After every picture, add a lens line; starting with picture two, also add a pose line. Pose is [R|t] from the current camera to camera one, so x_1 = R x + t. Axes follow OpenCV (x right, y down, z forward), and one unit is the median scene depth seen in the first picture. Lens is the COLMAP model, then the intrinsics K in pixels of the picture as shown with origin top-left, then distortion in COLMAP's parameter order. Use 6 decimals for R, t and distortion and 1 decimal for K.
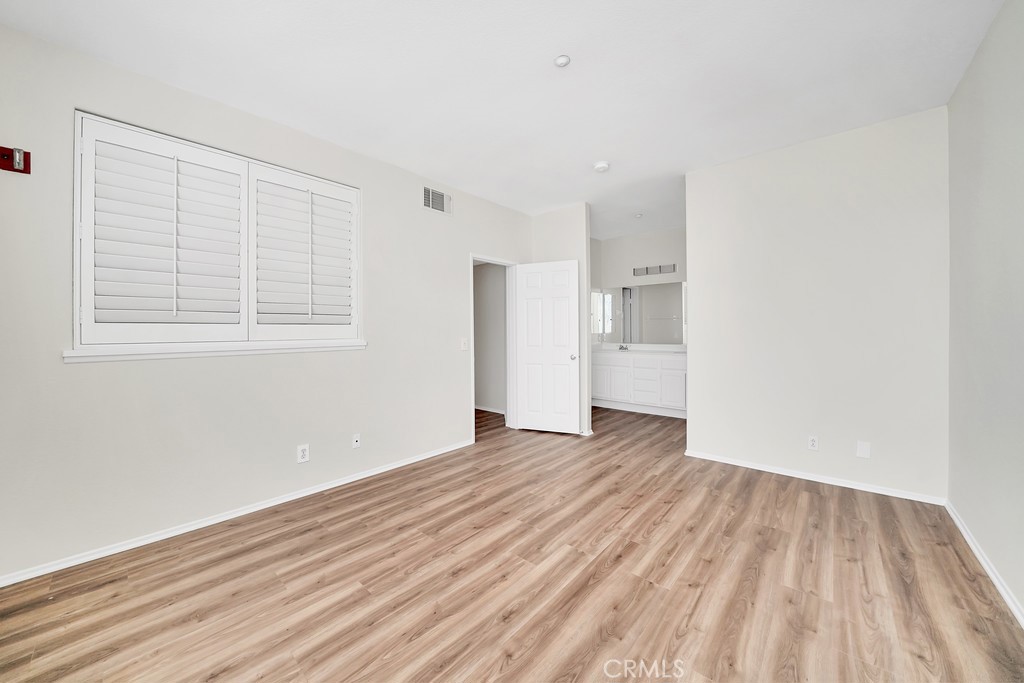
lens RADIAL K [[373.5, 0, 509.8], [0, 373.5, 331.8], [0, 0, 1]] dist [-0.022843, 0.000190]
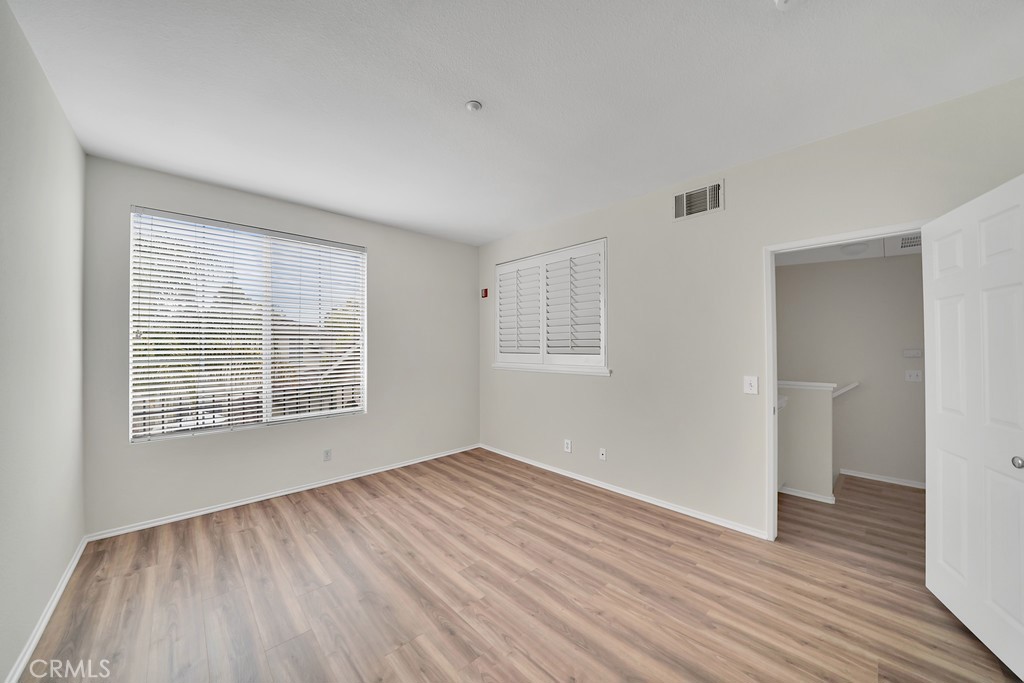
lens RADIAL K [[373.5, 0, 509.8], [0, 373.5, 331.8], [0, 0, 1]] dist [-0.022843, 0.000190]
pose [[-0.113119, -0.028694, -0.993167, 0.996034], [0.000958, 0.999579, -0.028988, -0.072140], [0.993581, -0.004231, -0.113044, 1.052809]]
